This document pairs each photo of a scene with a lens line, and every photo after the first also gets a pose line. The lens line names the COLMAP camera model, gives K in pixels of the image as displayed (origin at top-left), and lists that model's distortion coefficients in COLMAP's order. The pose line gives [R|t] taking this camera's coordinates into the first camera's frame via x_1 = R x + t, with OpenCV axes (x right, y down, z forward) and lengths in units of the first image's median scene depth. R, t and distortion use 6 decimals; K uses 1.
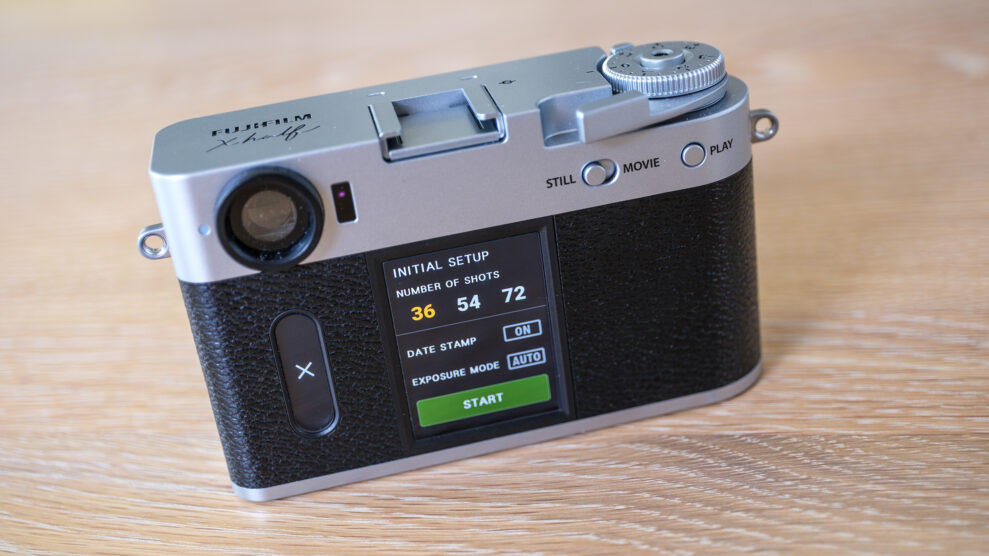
lens RADIAL K [[1287.4, 0, 494.5], [0, 1287.4, 278.0], [0, 0, 1]] dist [-0.005164, 0.010326]
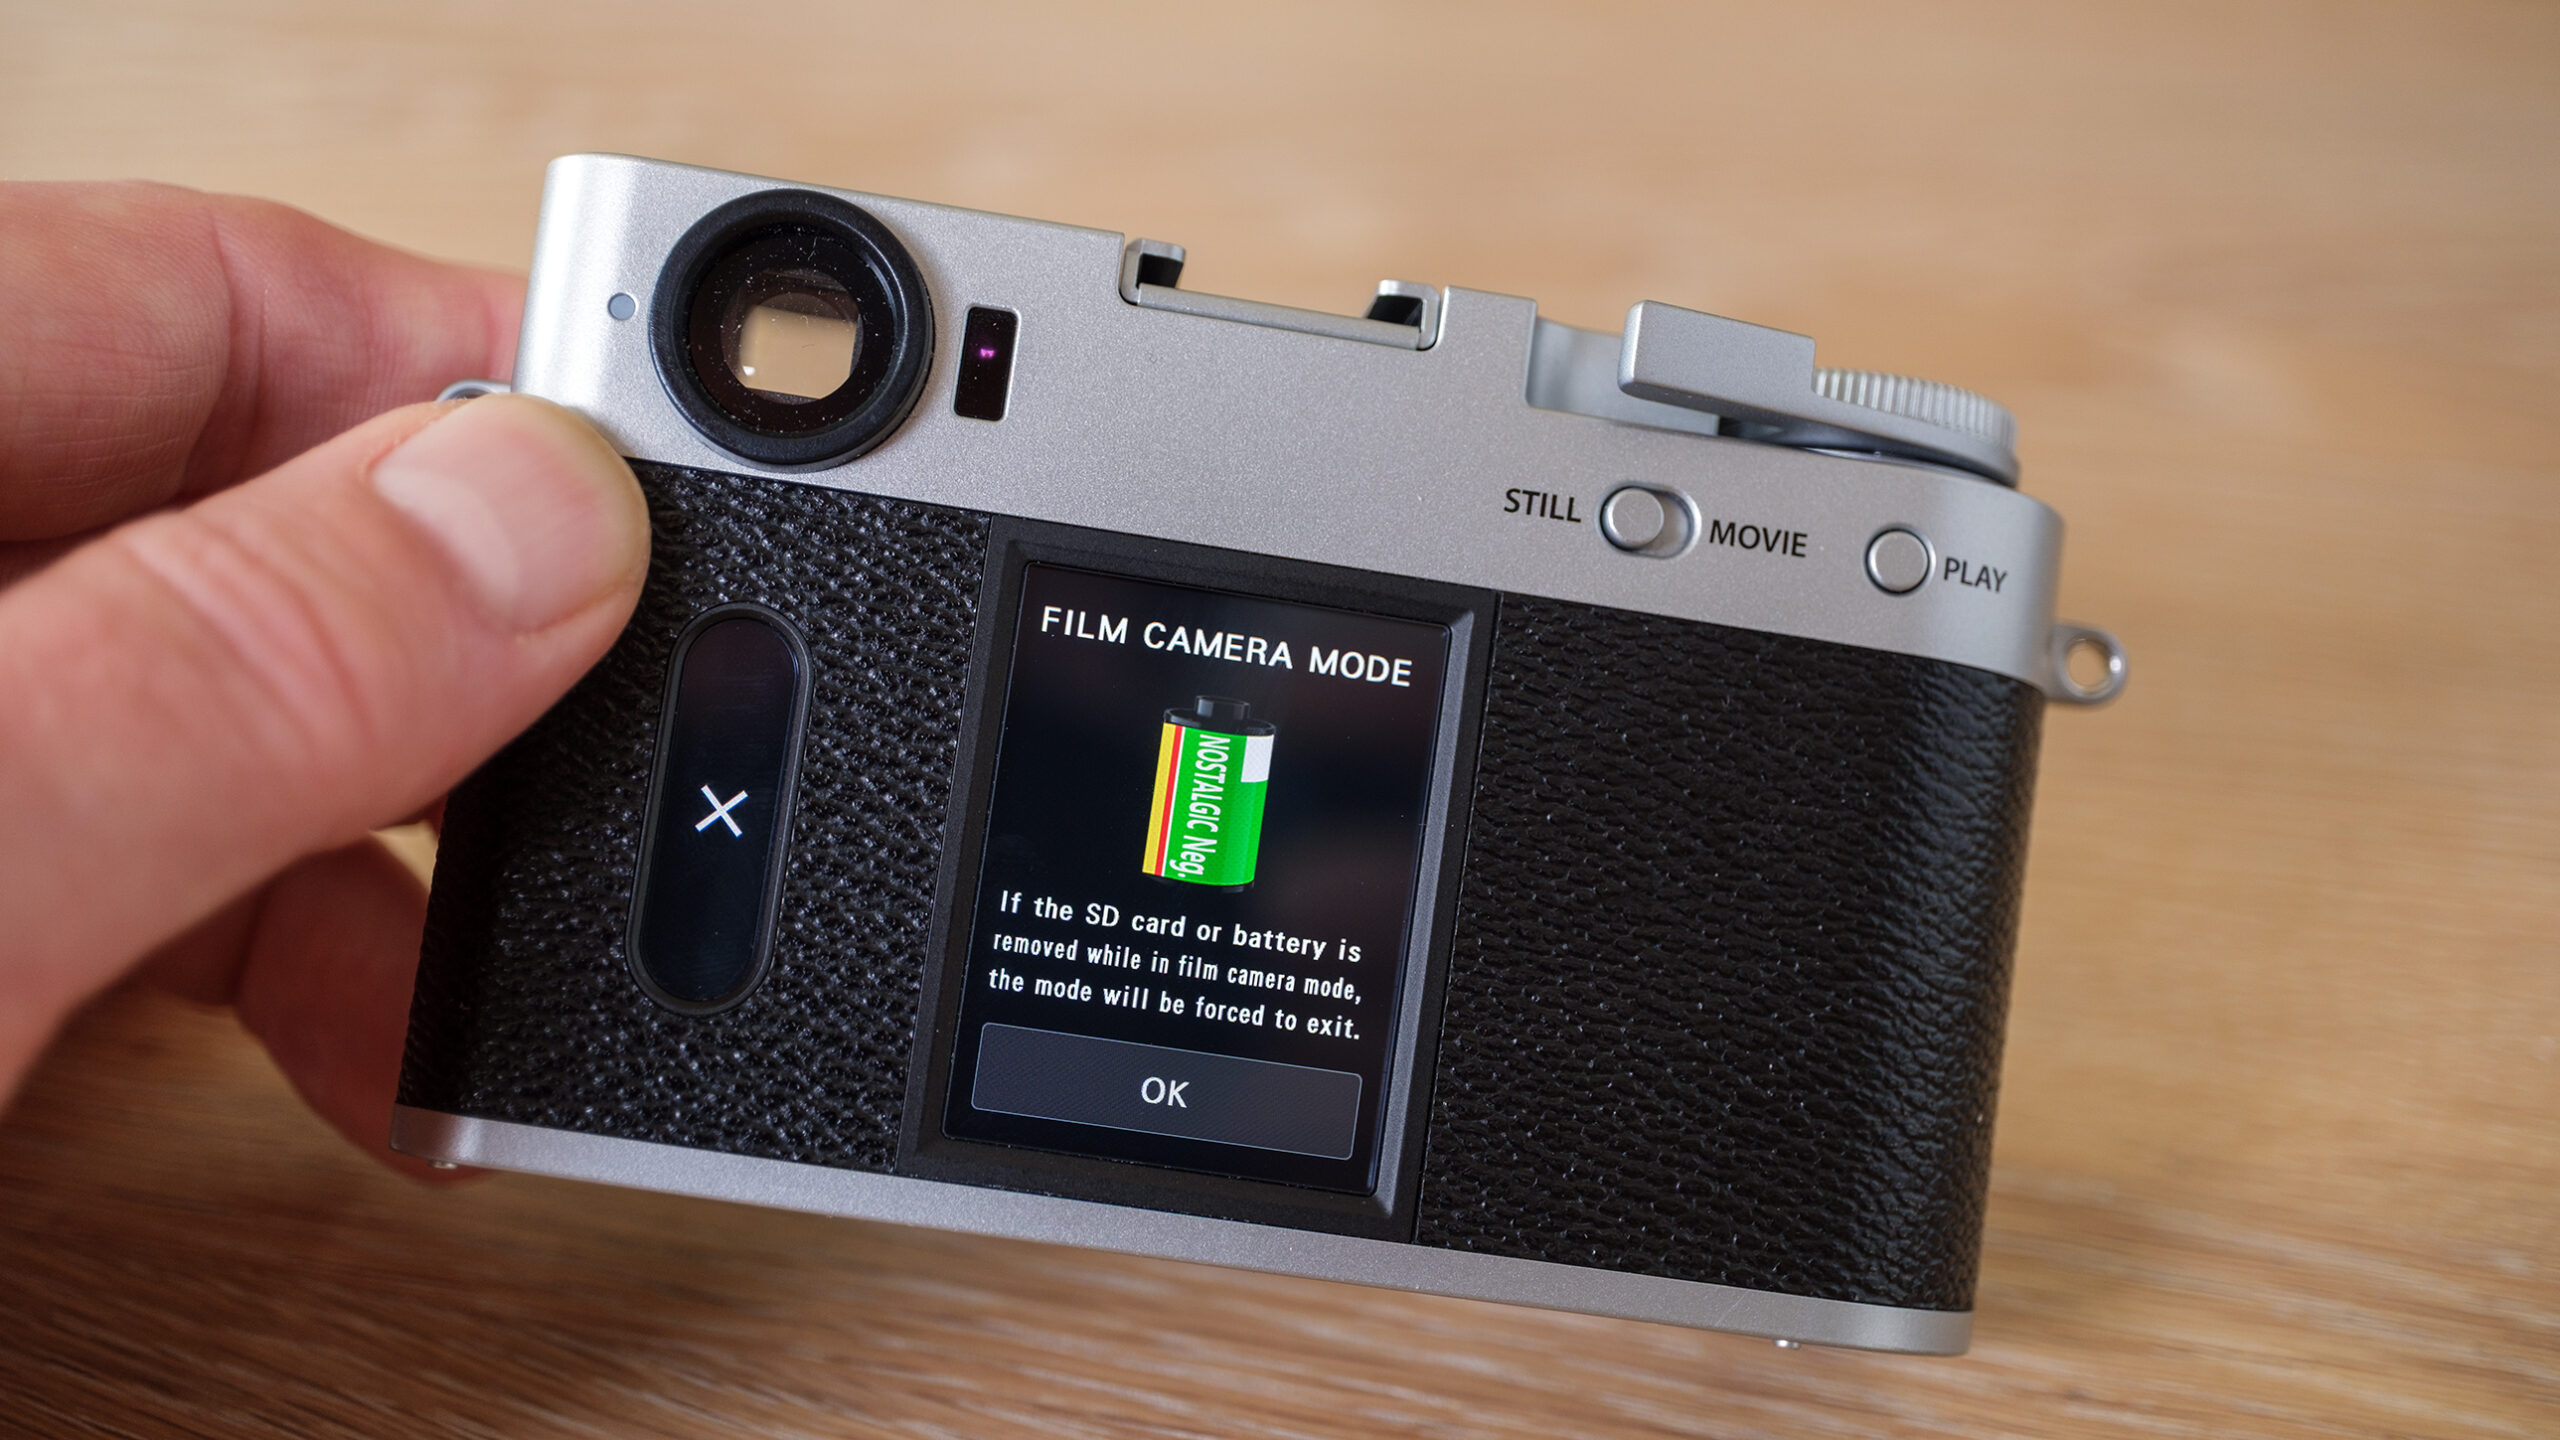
lens RADIAL K [[3332.5, 0, 1280.0], [0, 3332.5, 720.0], [0, 0, 1]] dist [-0.005164, 0.010326]
pose [[0.959816, 0.255495, -0.116085, 0.106367], [-0.278921, 0.822934, -0.494957, 0.480341], [-0.030929, 0.507446, 0.861128, 0.187826]]
